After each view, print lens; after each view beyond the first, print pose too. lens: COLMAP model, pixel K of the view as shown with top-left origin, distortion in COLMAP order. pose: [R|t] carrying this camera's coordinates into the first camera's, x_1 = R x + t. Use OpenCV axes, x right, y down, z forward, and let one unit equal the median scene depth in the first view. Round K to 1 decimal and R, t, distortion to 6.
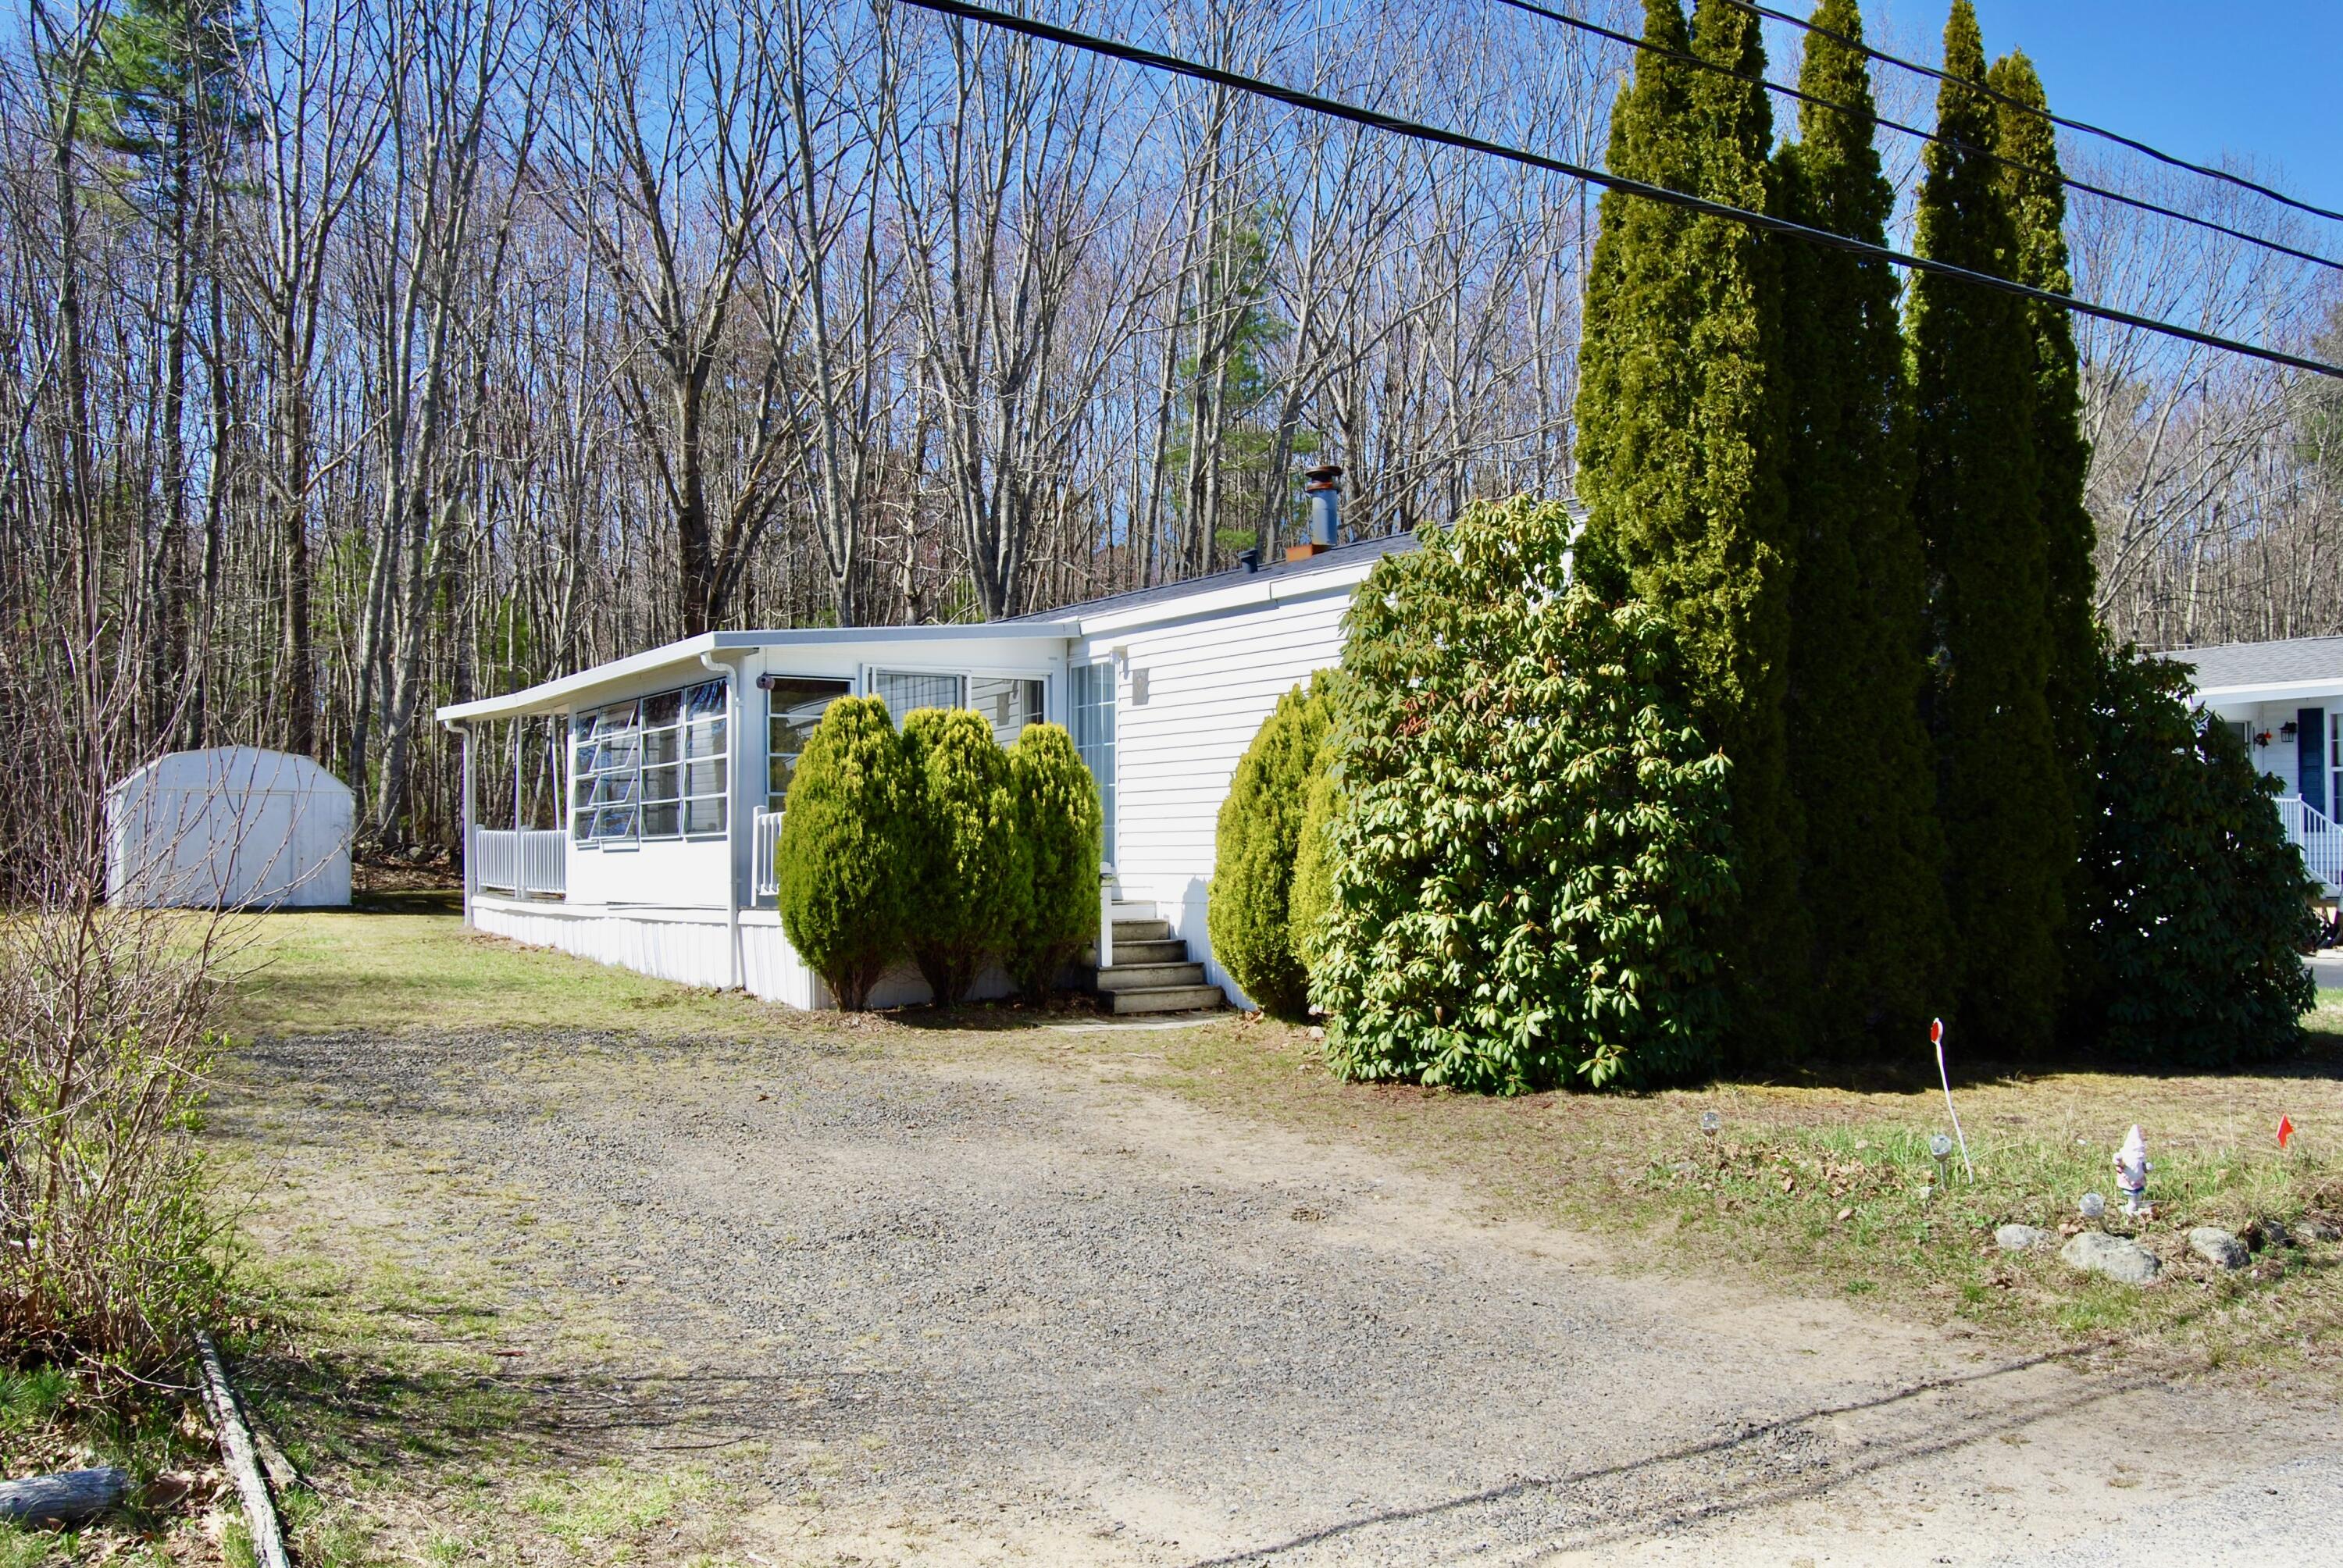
lens RADIAL K [[2128.1, 0, 1171.5], [0, 2128.1, 784.0], [0, 0, 1]] dist [-0.073553, -0.010193]
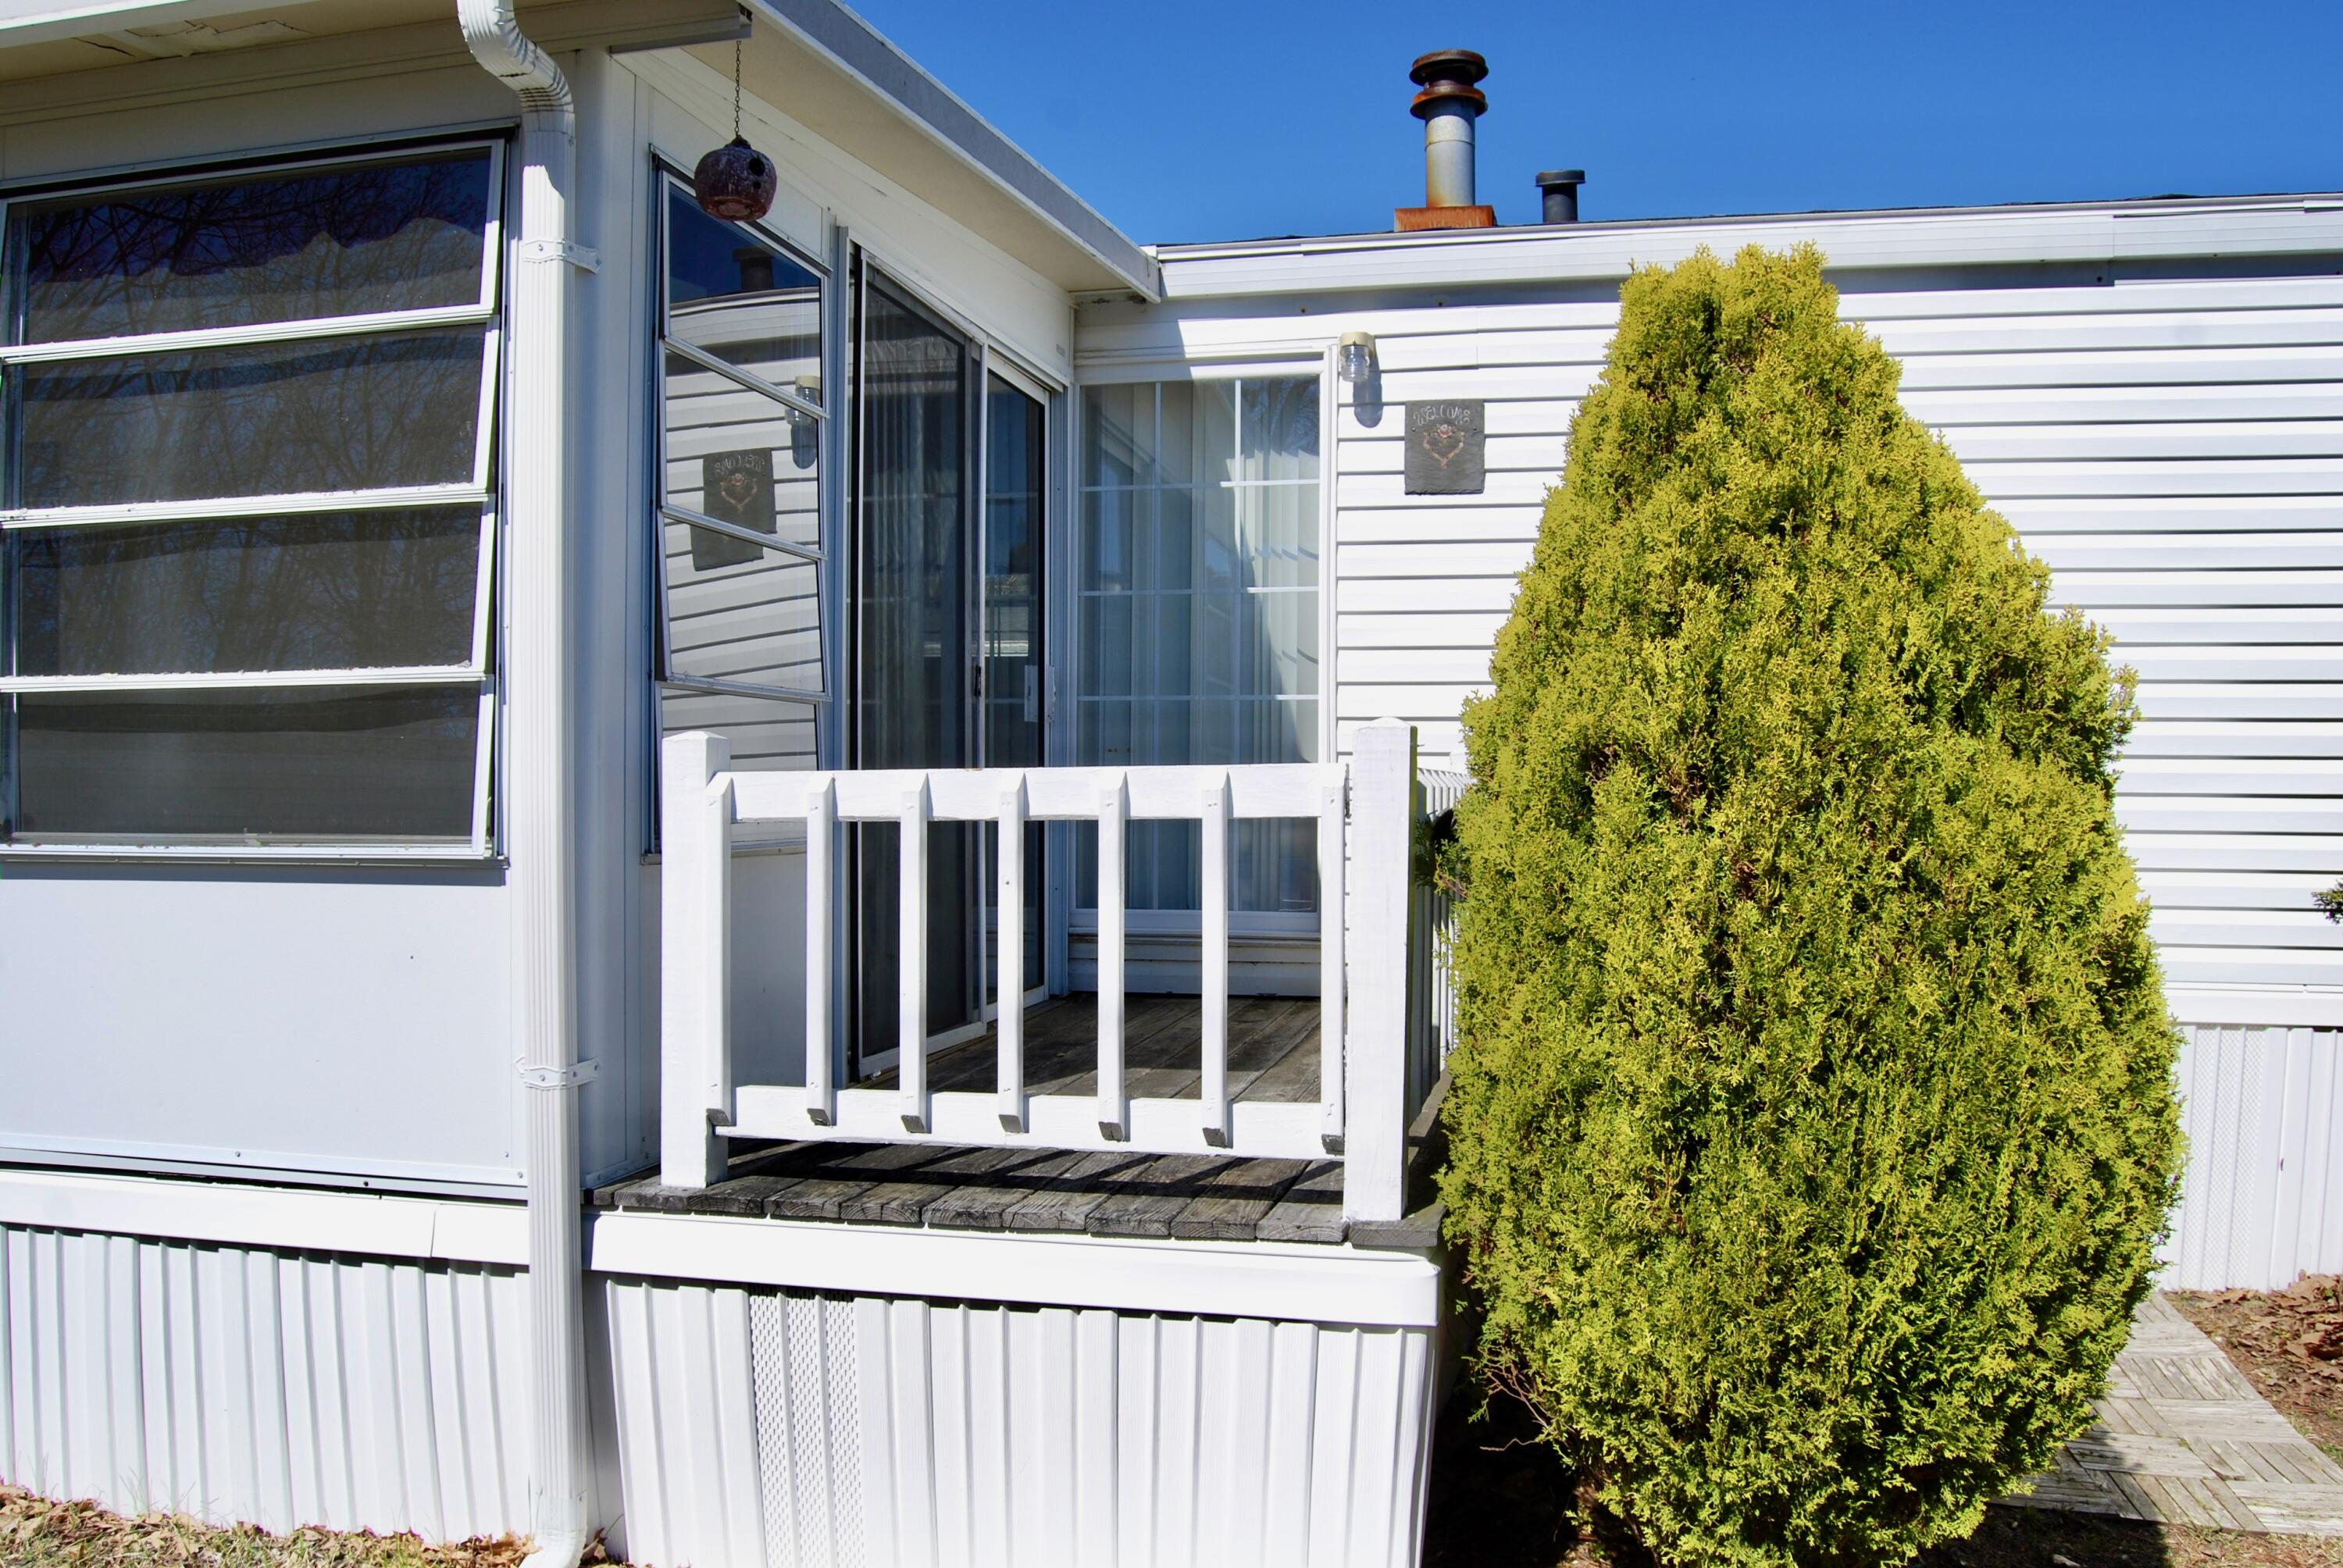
lens RADIAL K [[1833.9, 0, 1166.6], [0, 1833.9, 795.1], [0, 0, 1]] dist [-0.092307, 0.034589]
pose [[0.701485, 0.002451, 0.712680, -0.328700], [-0.032741, 0.999049, 0.028790, 0.010927], [-0.711931, -0.043530, 0.700899, 0.924766]]
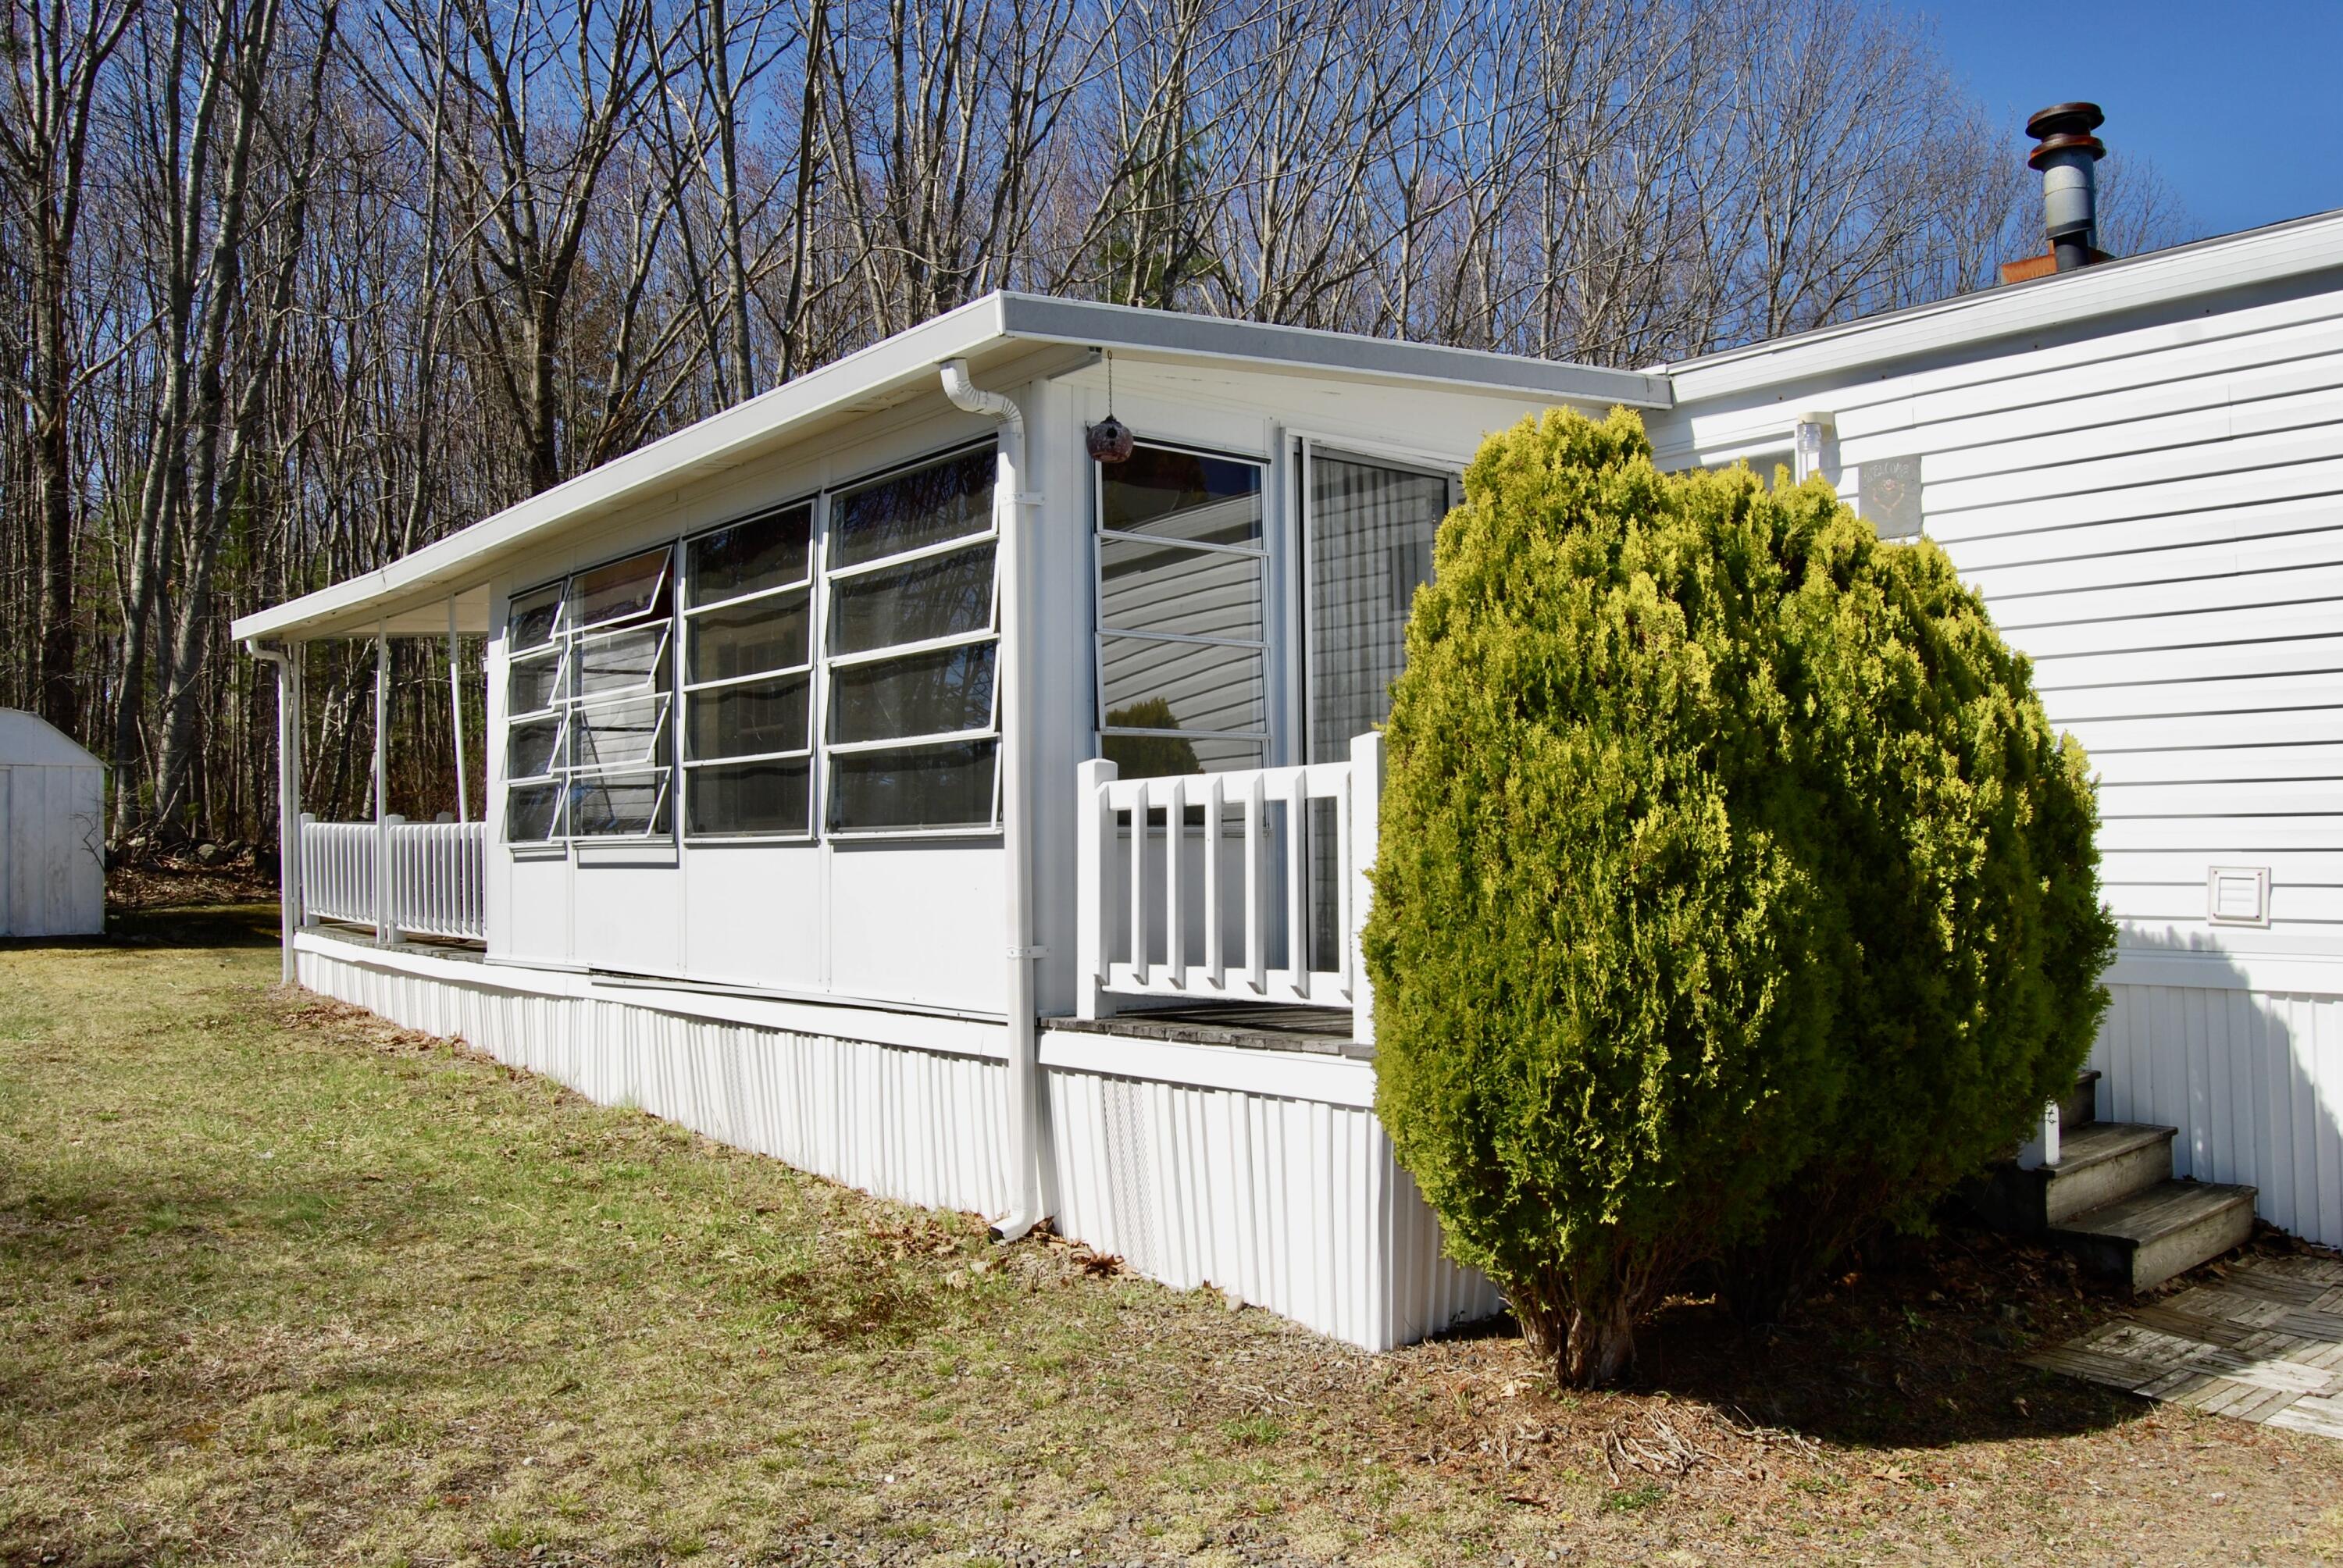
lens RADIAL K [[1833.9, 0, 1166.6], [0, 1833.9, 795.1], [0, 0, 1]] dist [-0.092307, 0.034589]
pose [[0.990080, -0.003991, 0.140446, -0.253888], [0.002461, 0.999936, 0.011069, 0.014575], [-0.140481, -0.010613, 0.990026, 0.740778]]
